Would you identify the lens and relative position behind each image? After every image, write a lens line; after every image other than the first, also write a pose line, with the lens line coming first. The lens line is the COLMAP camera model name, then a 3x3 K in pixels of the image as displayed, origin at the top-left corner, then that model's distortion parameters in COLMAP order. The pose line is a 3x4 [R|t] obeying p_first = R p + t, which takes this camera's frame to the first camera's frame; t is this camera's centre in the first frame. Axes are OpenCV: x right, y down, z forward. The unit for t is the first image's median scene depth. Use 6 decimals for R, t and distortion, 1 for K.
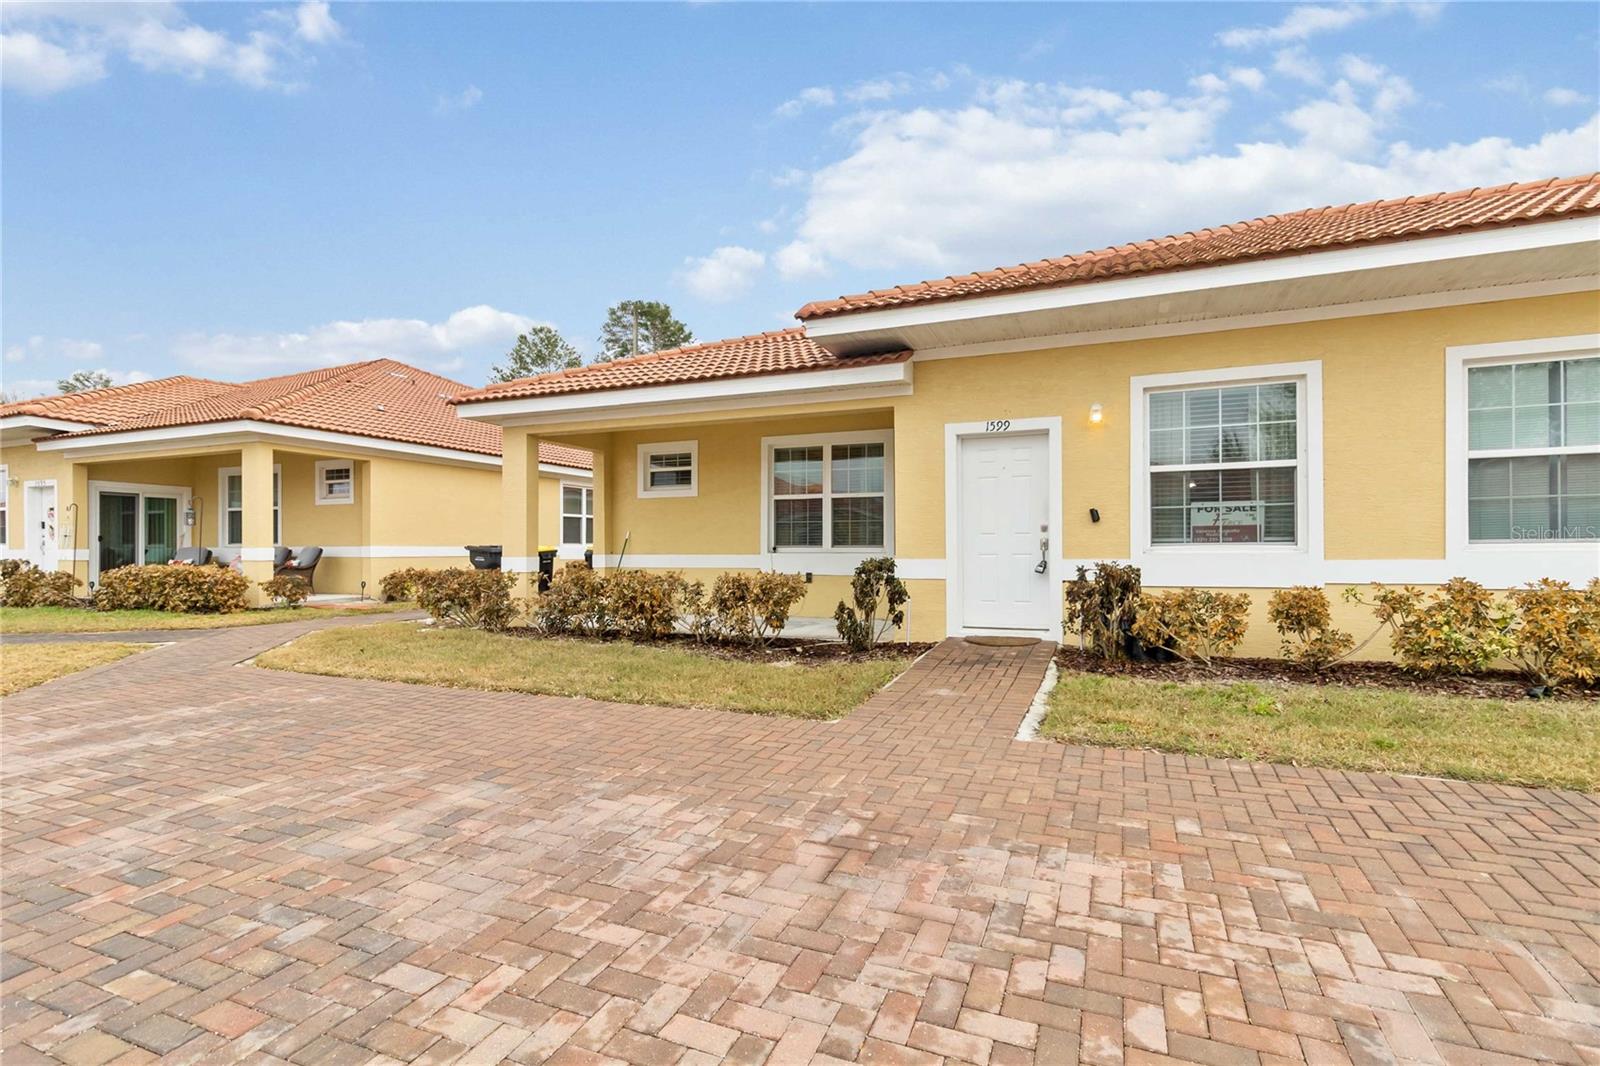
lens RADIAL K [[739.2, 0, 801.6], [0, 739.2, 513.9], [0, 0, 1]] dist [-0.002563, -0.000039]
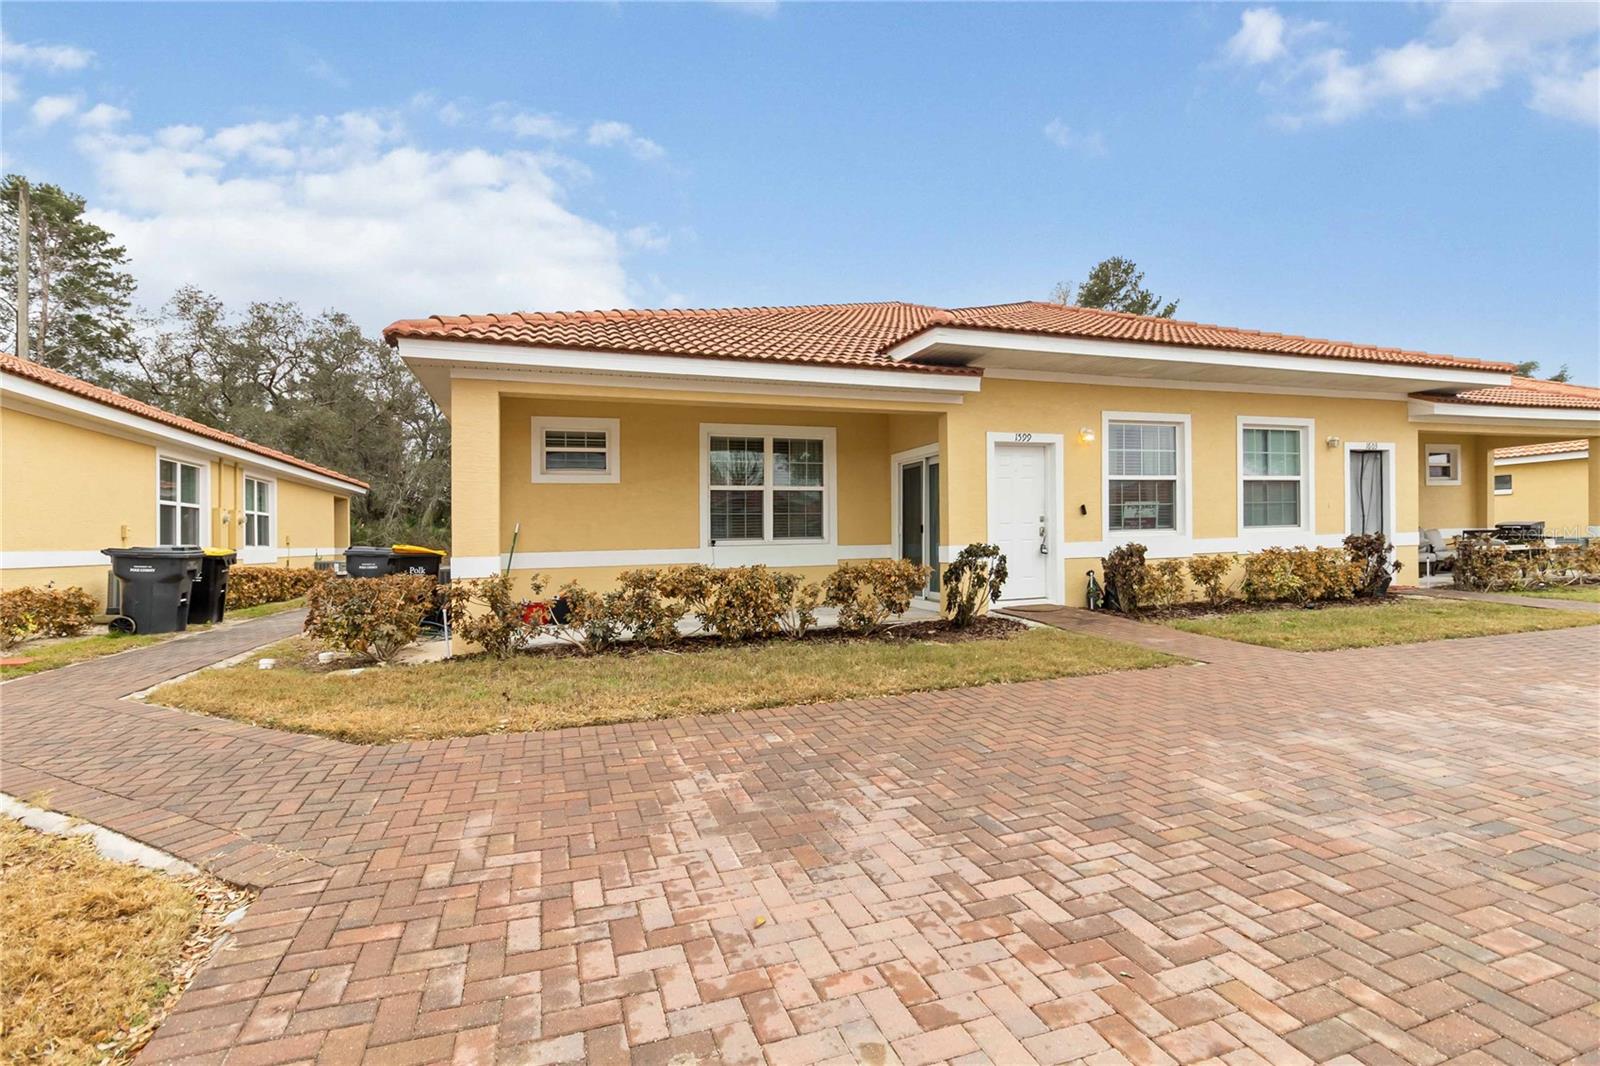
lens RADIAL K [[739.2, 0, 801.6], [0, 739.2, 513.9], [0, 0, 1]] dist [-0.002563, -0.000039]
pose [[0.746489, 0.011162, 0.665304, -0.720519], [-0.011589, 0.999926, -0.003773, 0.016640], [-0.665297, -0.004894, 0.746563, 0.267996]]
